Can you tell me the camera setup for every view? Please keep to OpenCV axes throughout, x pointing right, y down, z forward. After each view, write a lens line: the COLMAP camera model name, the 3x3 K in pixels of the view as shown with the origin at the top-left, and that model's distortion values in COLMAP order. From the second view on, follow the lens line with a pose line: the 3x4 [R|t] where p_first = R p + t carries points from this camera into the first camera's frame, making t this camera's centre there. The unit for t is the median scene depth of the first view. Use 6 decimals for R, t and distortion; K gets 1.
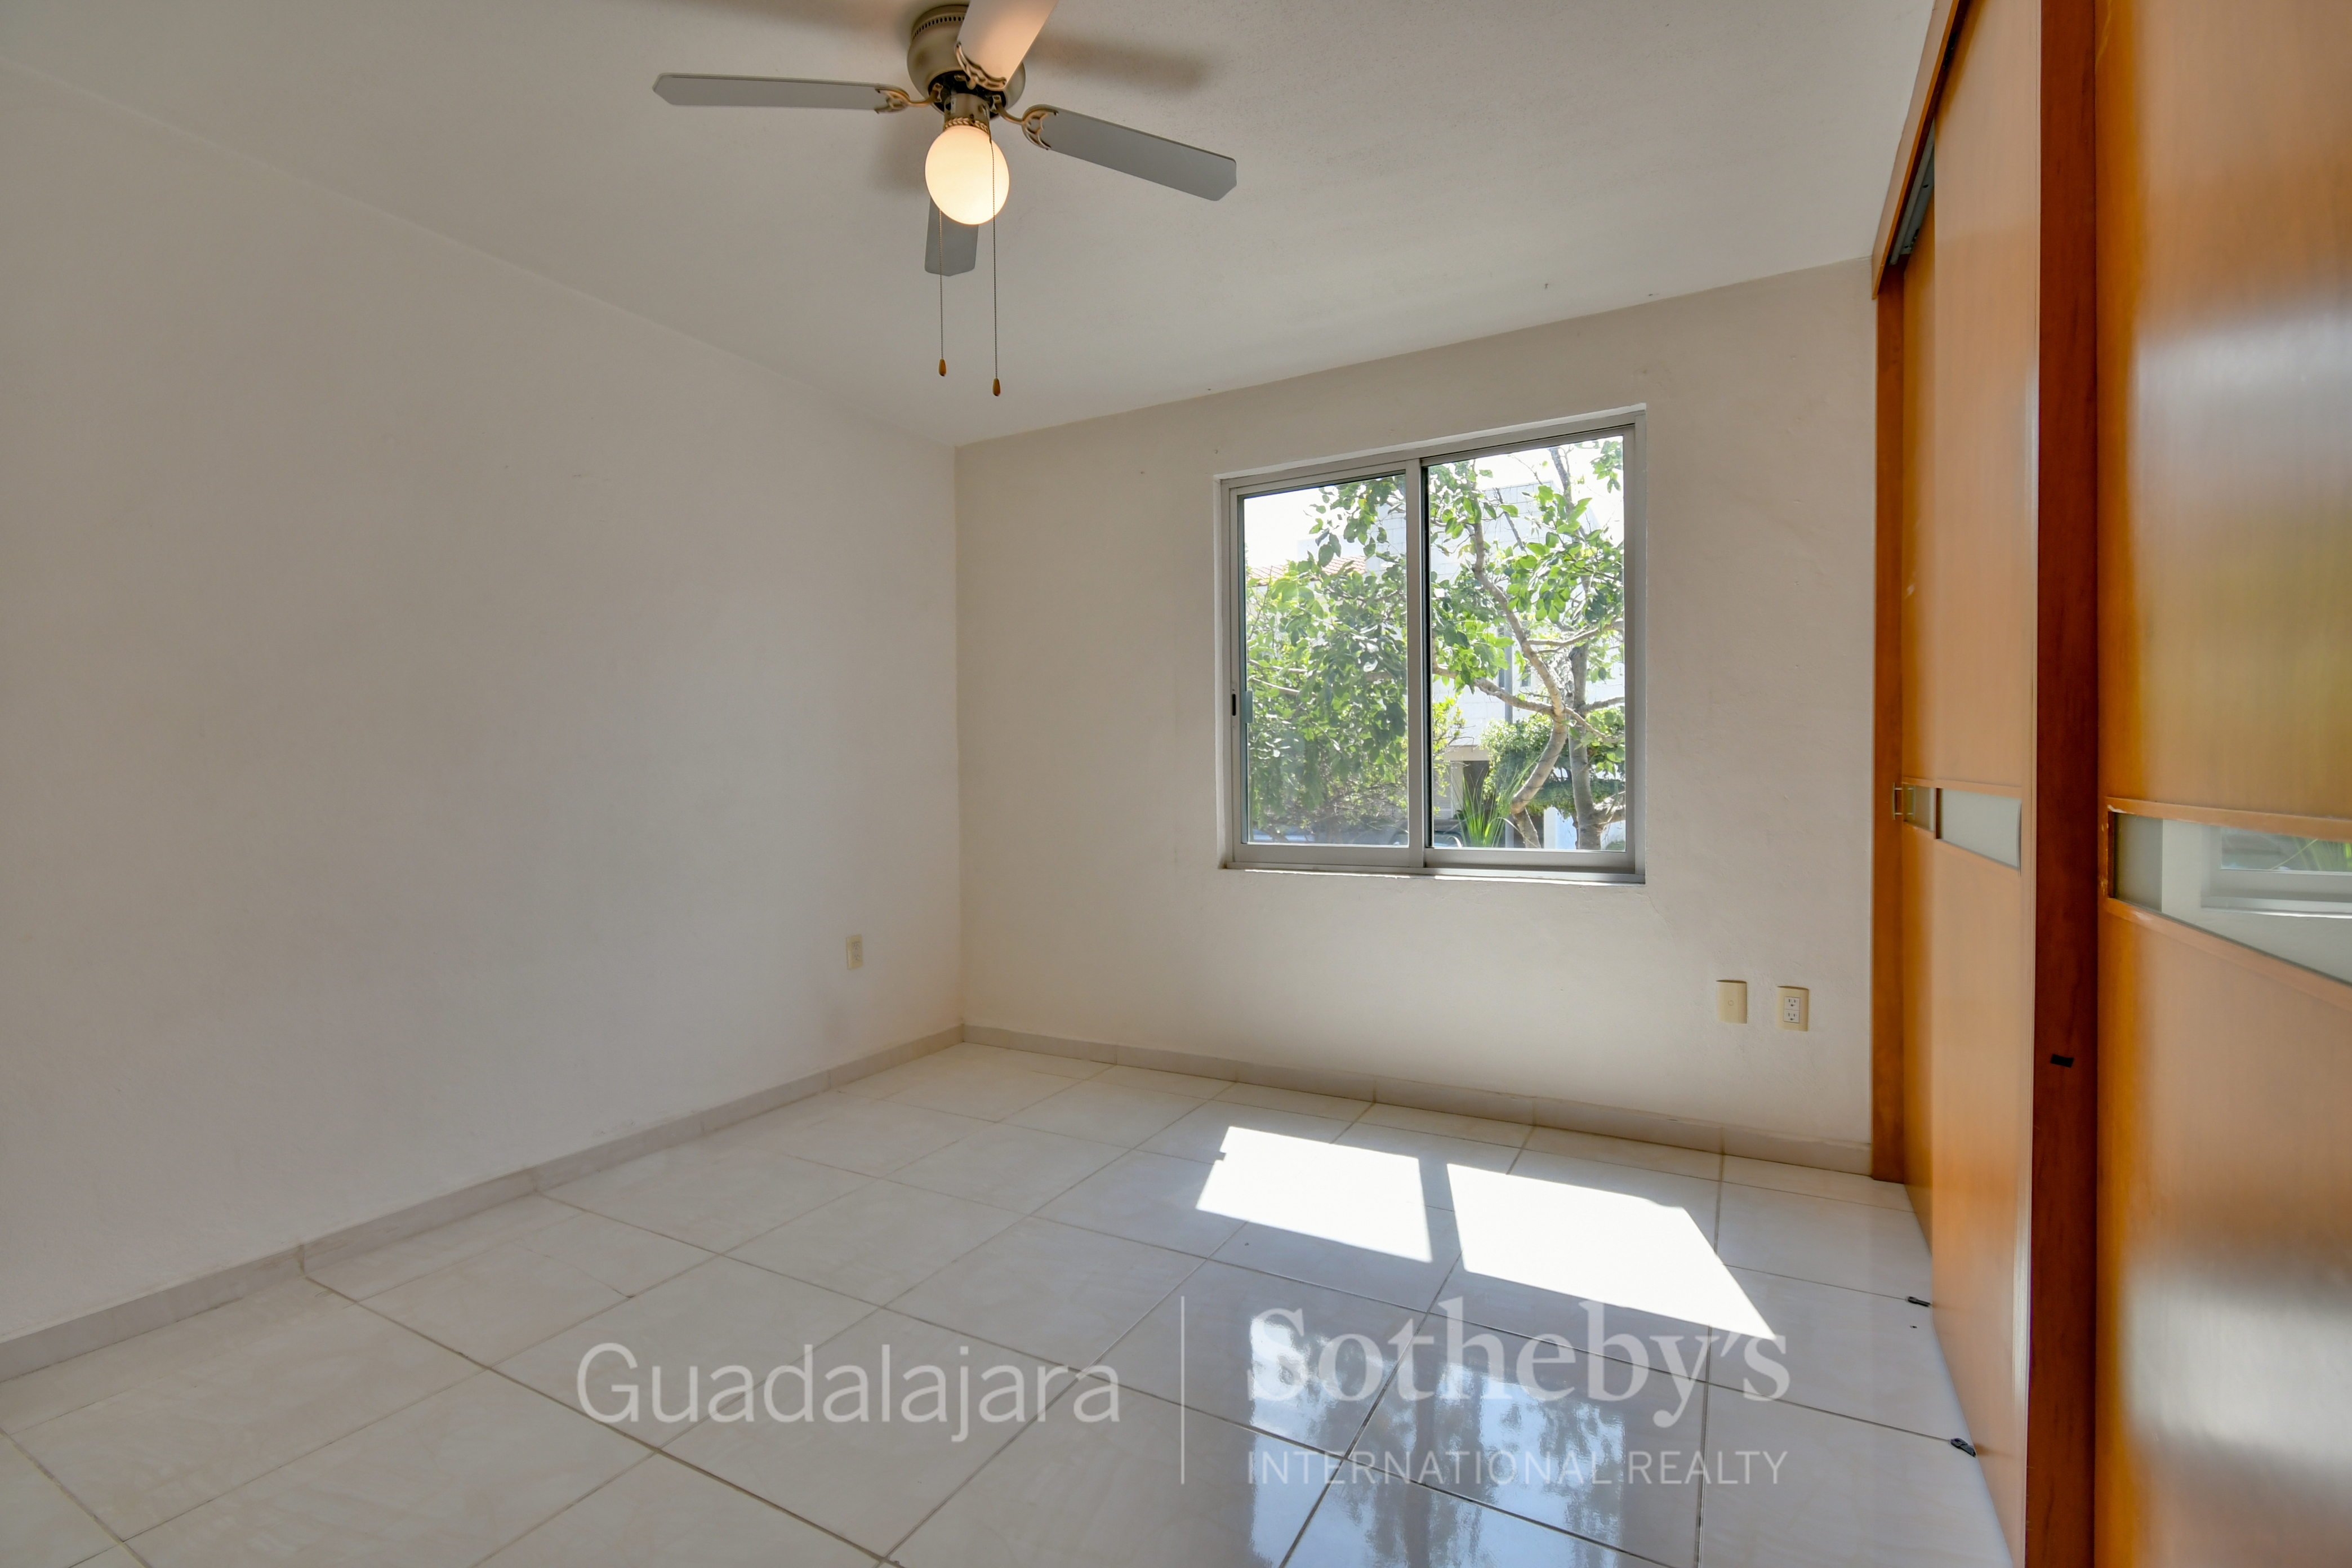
lens RADIAL K [[1040.4, 0, 1176.0], [0, 1040.4, 784.0], [0, 0, 1]] dist [0.001698, -0.000243]
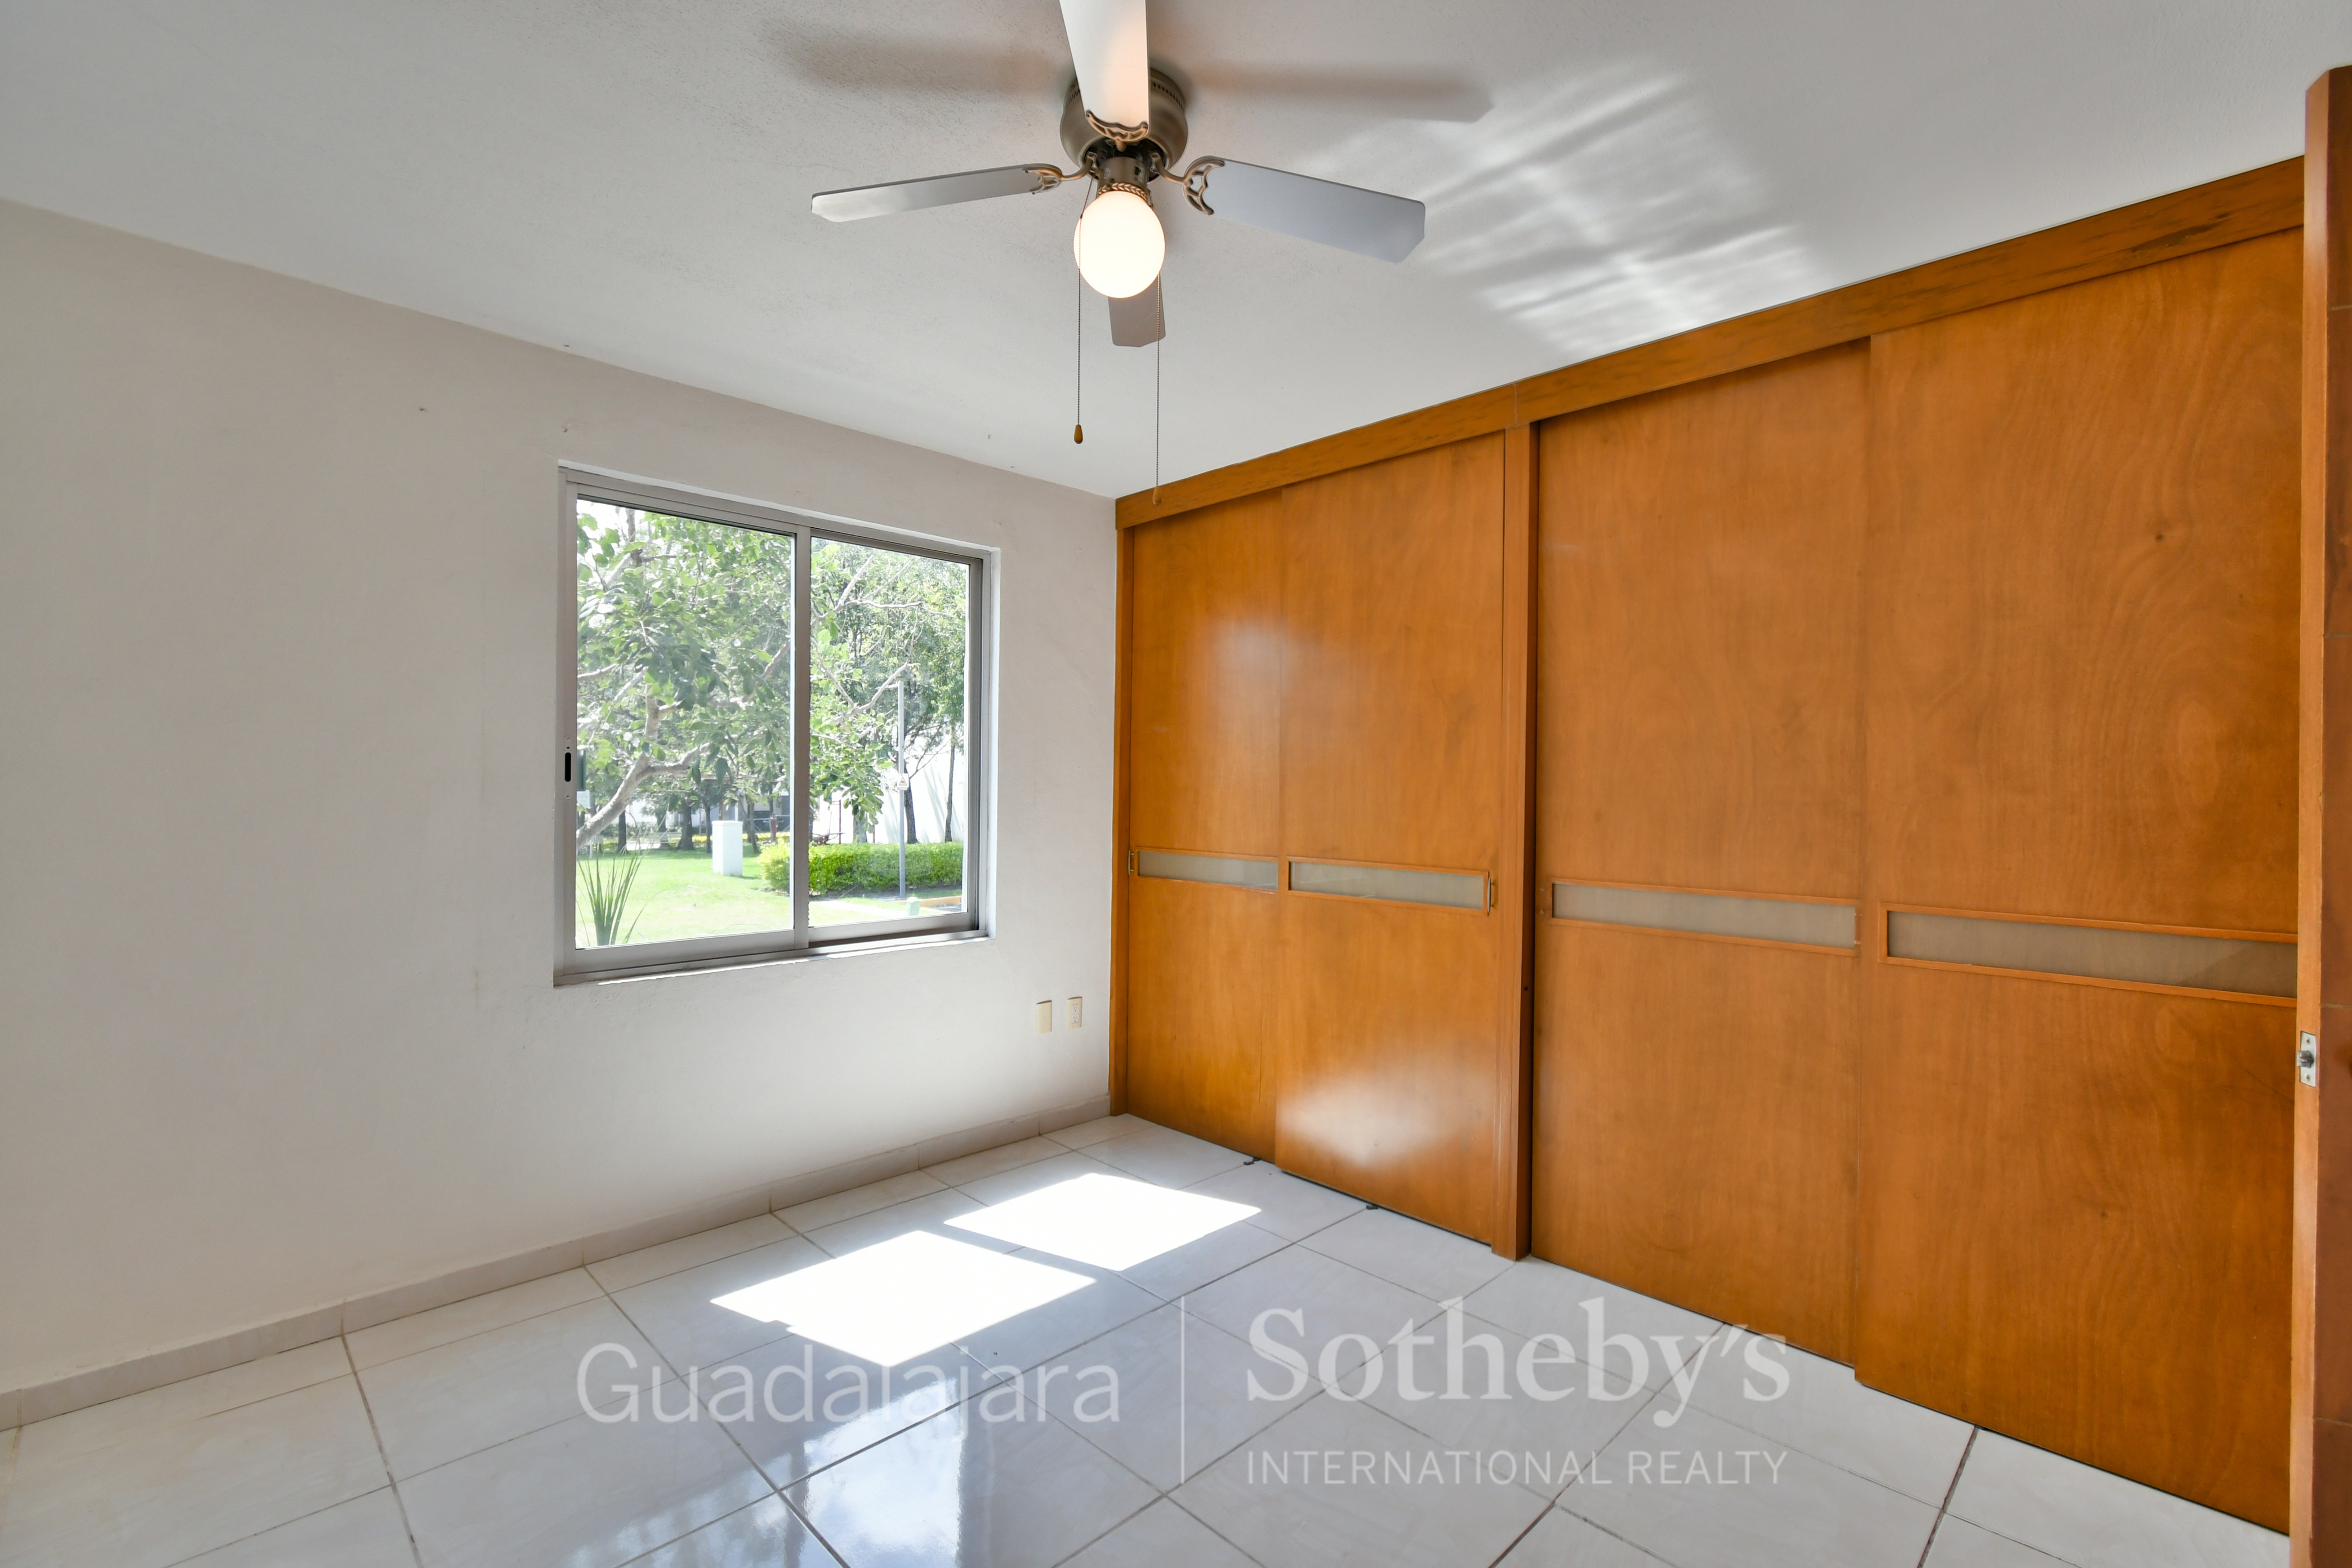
lens RADIAL K [[1030.5, 0, 1160.3], [0, 1030.5, 794.8], [0, 0, 1]] dist [0.020698, -0.000084]
pose [[0.299966, 0.009111, 0.953906, -0.645025], [0.001940, 0.999946, -0.010161, -0.057676], [-0.953948, 0.004898, 0.299932, 0.439031]]
